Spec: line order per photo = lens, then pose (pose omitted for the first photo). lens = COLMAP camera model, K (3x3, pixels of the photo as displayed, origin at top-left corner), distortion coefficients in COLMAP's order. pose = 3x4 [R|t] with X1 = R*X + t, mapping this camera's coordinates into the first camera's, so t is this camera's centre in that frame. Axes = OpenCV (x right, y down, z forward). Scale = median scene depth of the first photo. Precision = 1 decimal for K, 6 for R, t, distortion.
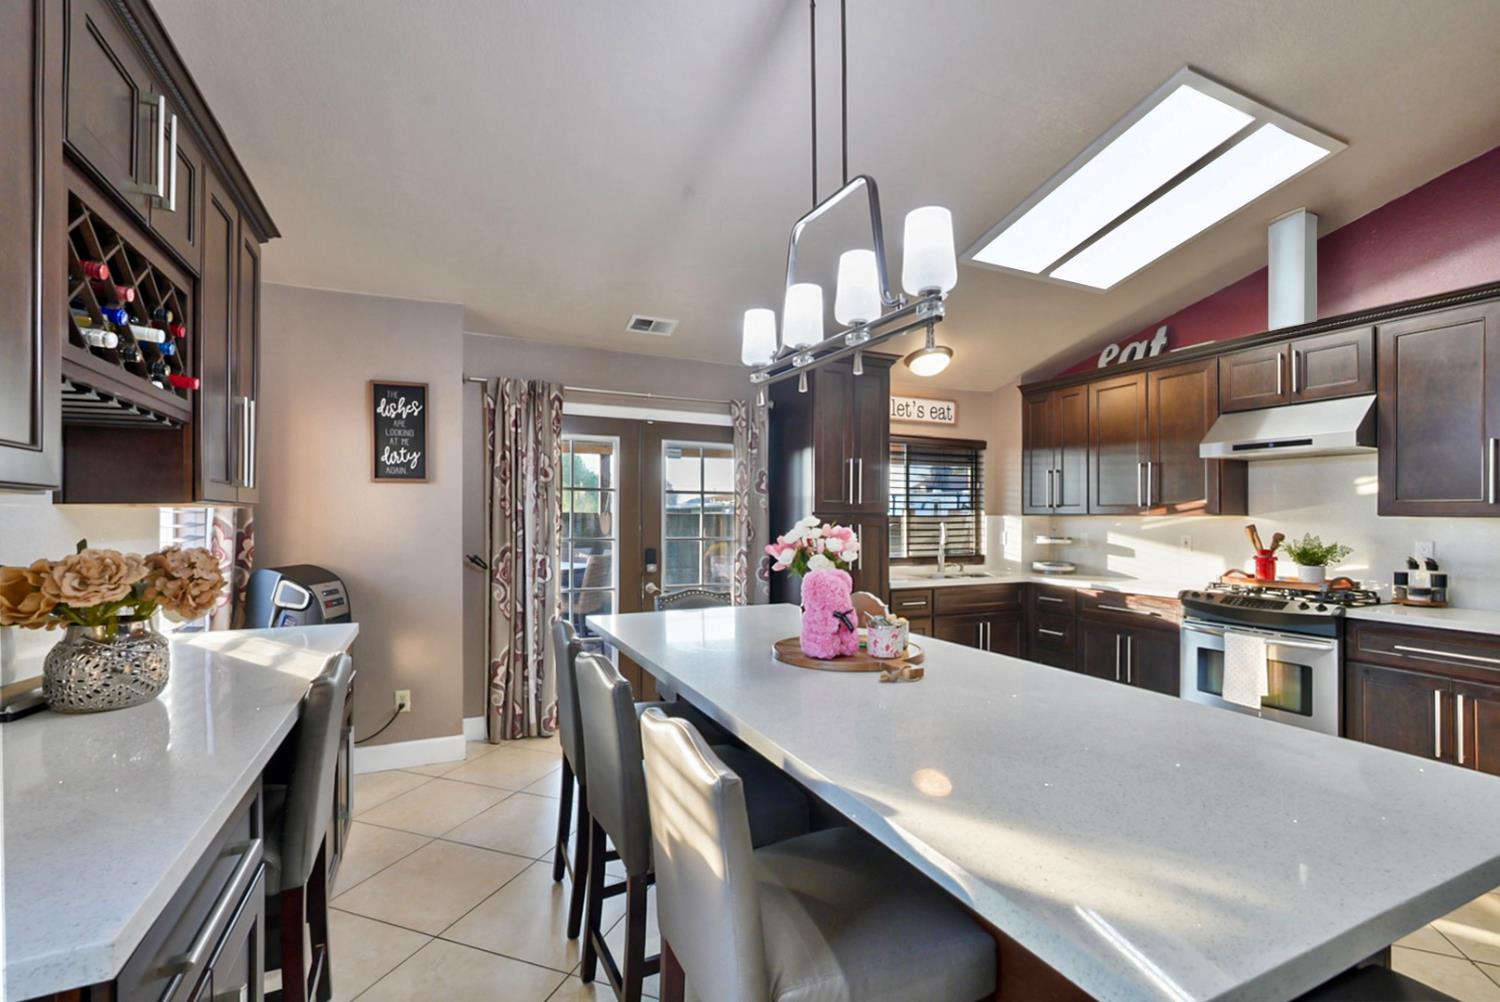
lens RADIAL K [[661.5, 0, 750.0], [0, 661.5, 506.1], [0, 0, 1]] dist [-0.002470, 0.000549]
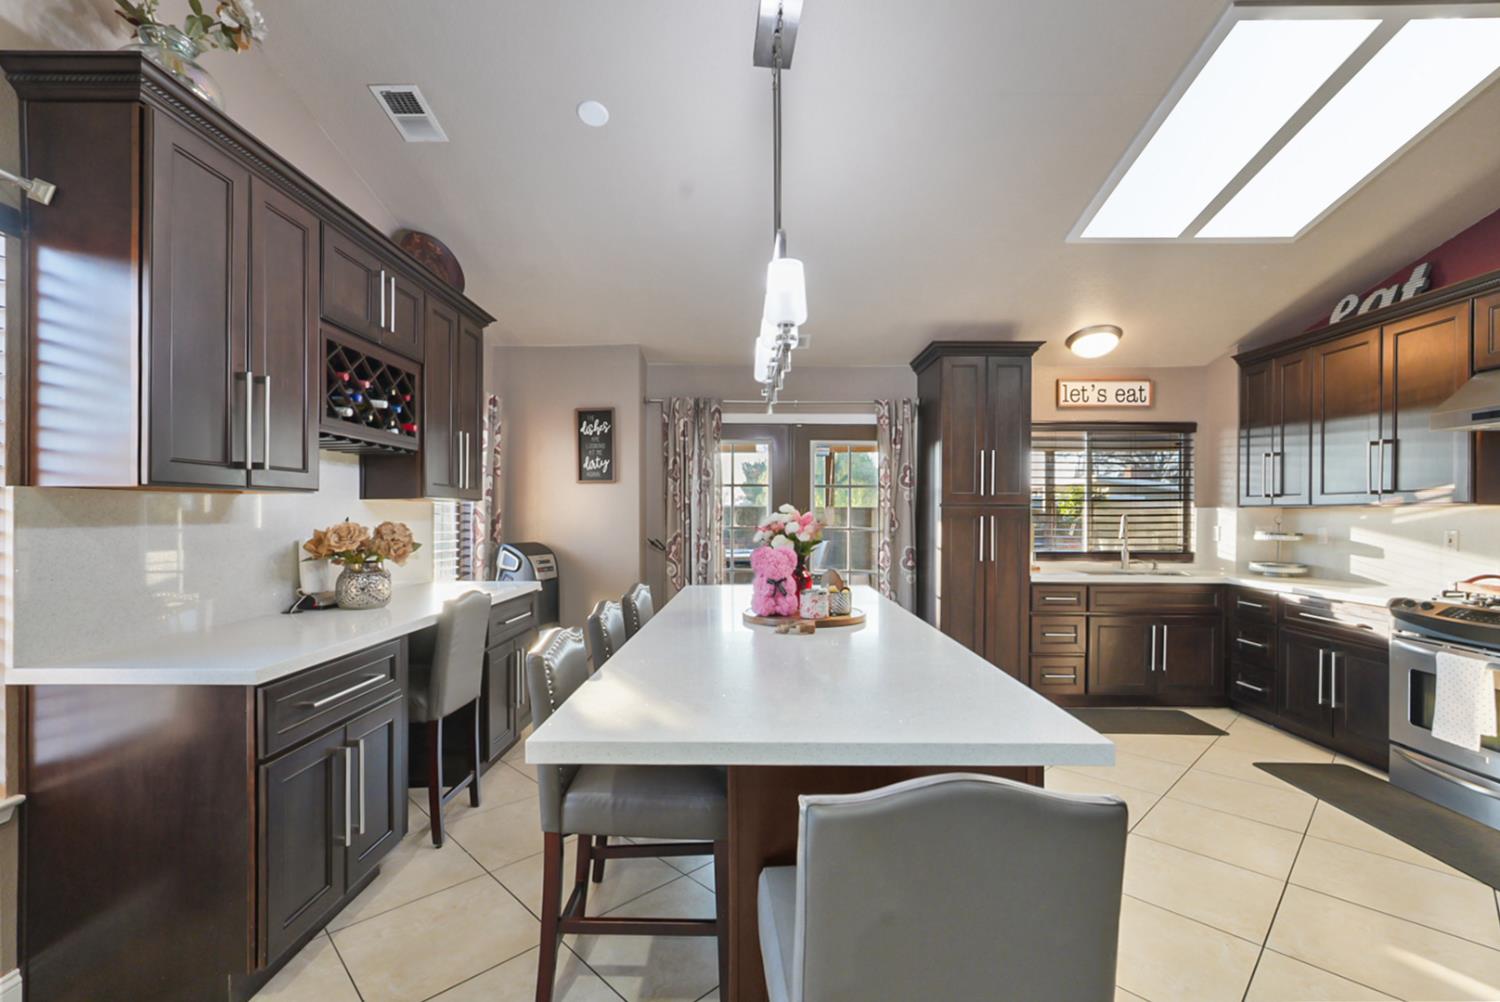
lens RADIAL K [[671.1, 0, 748.9], [0, 671.1, 511.4], [0, 0, 1]] dist [0.001095, 0.000732]
pose [[0.900401, -0.001088, -0.435059, 0.281099], [0.007080, 0.999901, 0.012152, 0.005829], [0.435003, -0.014022, 0.900320, -0.075642]]
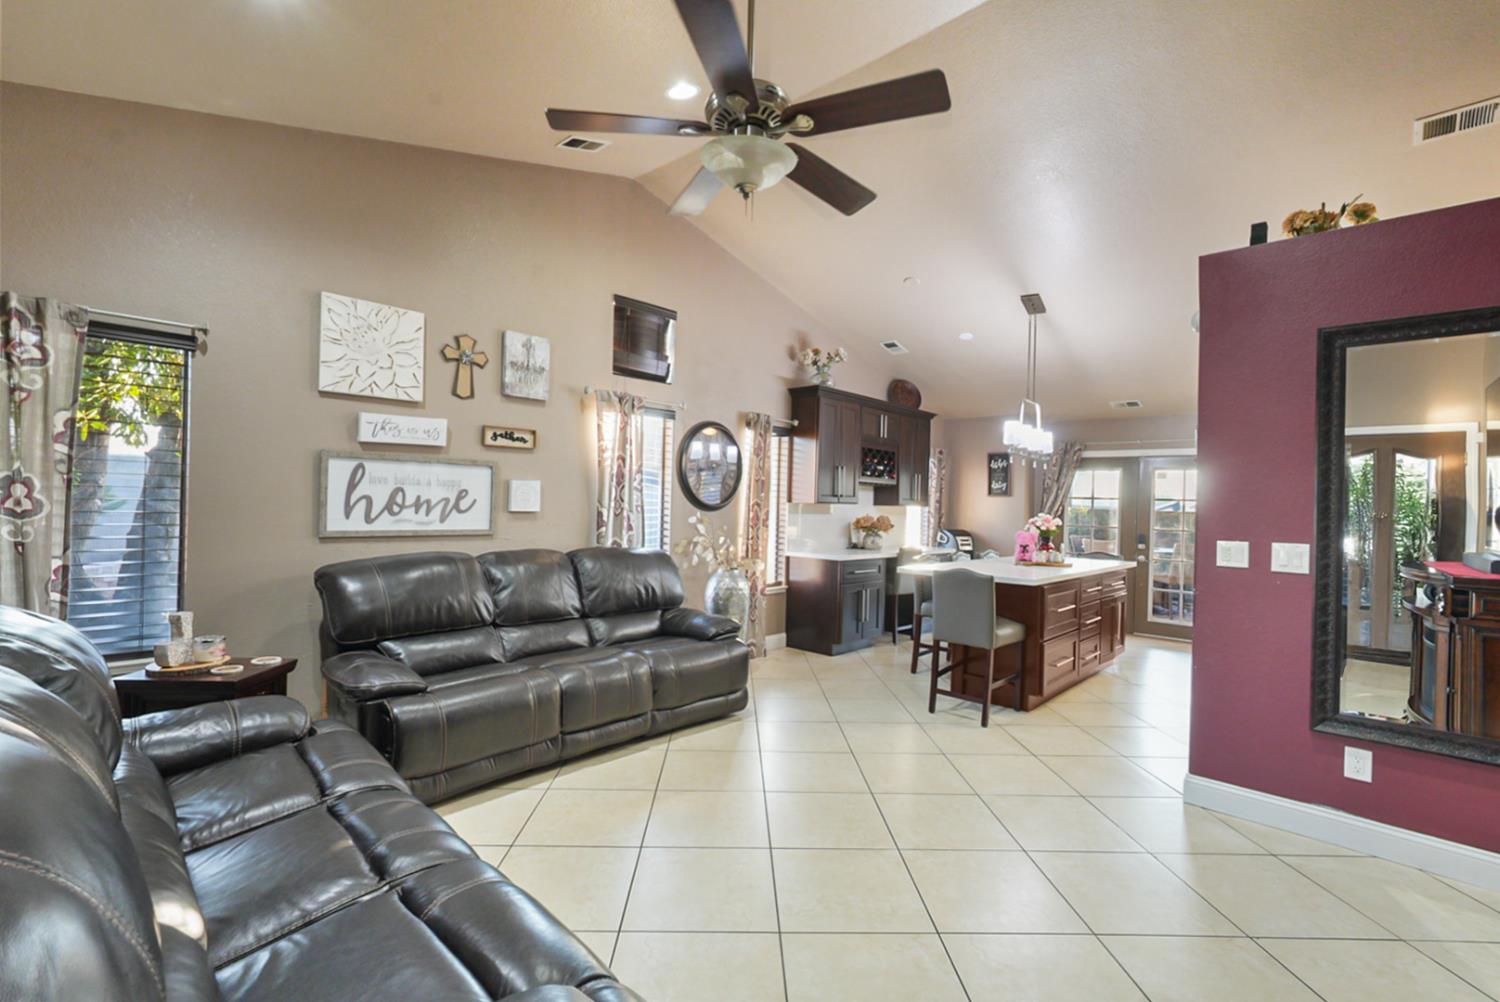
lens RADIAL K [[661.5, 0, 750.0], [0, 661.5, 506.1], [0, 0, 1]] dist [-0.002470, 0.000549]
pose [[0.373398, 0.009385, -0.927624, 1.034033], [-0.008559, 0.999941, 0.006671, -0.009212], [0.927632, 0.005449, 0.373456, -0.526754]]
